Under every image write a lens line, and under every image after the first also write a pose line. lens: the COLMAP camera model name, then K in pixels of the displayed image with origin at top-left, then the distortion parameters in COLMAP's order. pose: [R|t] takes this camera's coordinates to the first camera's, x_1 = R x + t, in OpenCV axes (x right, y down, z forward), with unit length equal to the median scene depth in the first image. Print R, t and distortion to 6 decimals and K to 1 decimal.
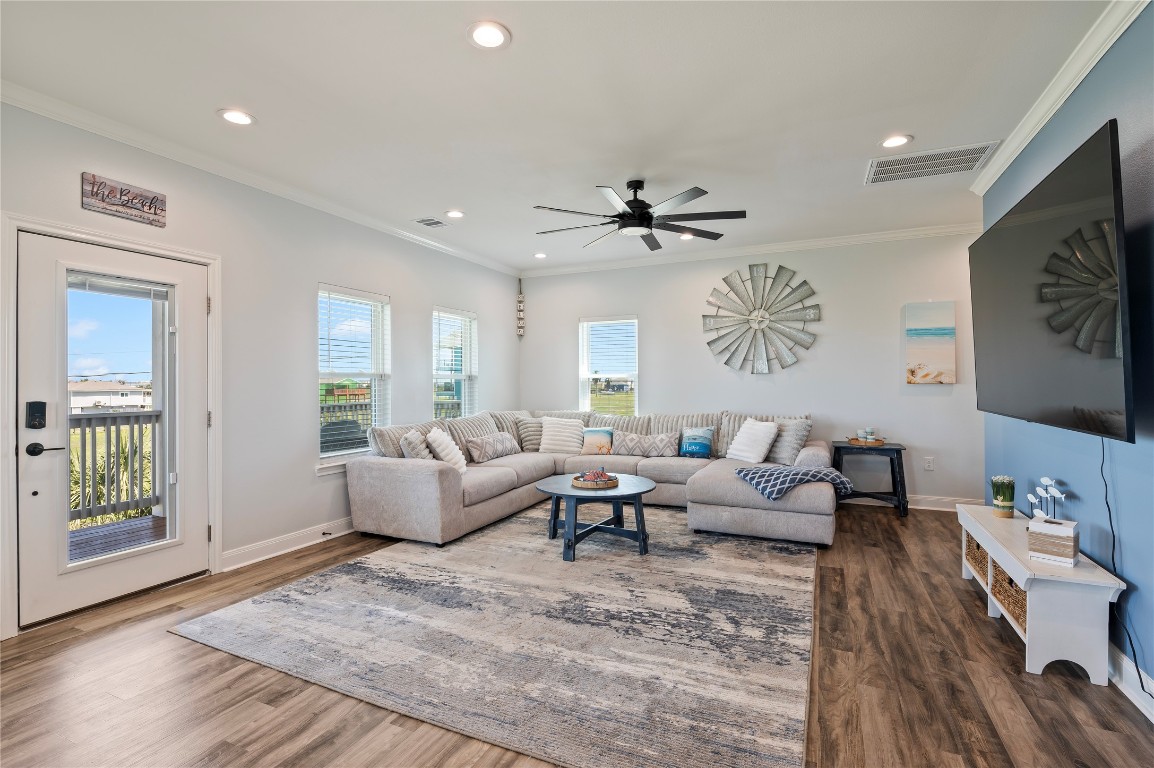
lens RADIAL K [[522.4, 0, 577.0], [0, 522.4, 384.0], [0, 0, 1]] dist [-0.001142, -0.000151]
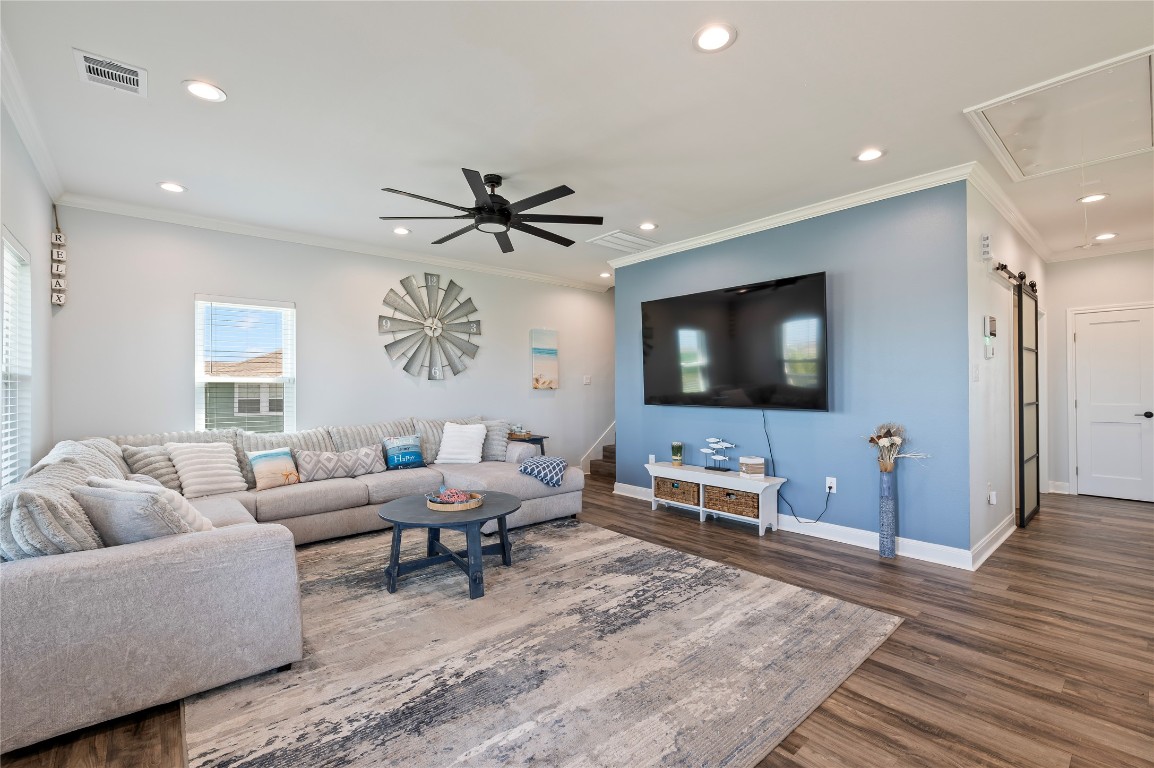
lens RADIAL K [[506.8, 0, 577.0], [0, 506.8, 384.0], [0, 0, 1]] dist [-0.002662, -0.000568]
pose [[0.418291, 0.007236, 0.908284, -0.739773], [0.006465, 0.999919, -0.010943, 0.002526], [-0.908290, 0.010449, 0.418210, 0.537249]]
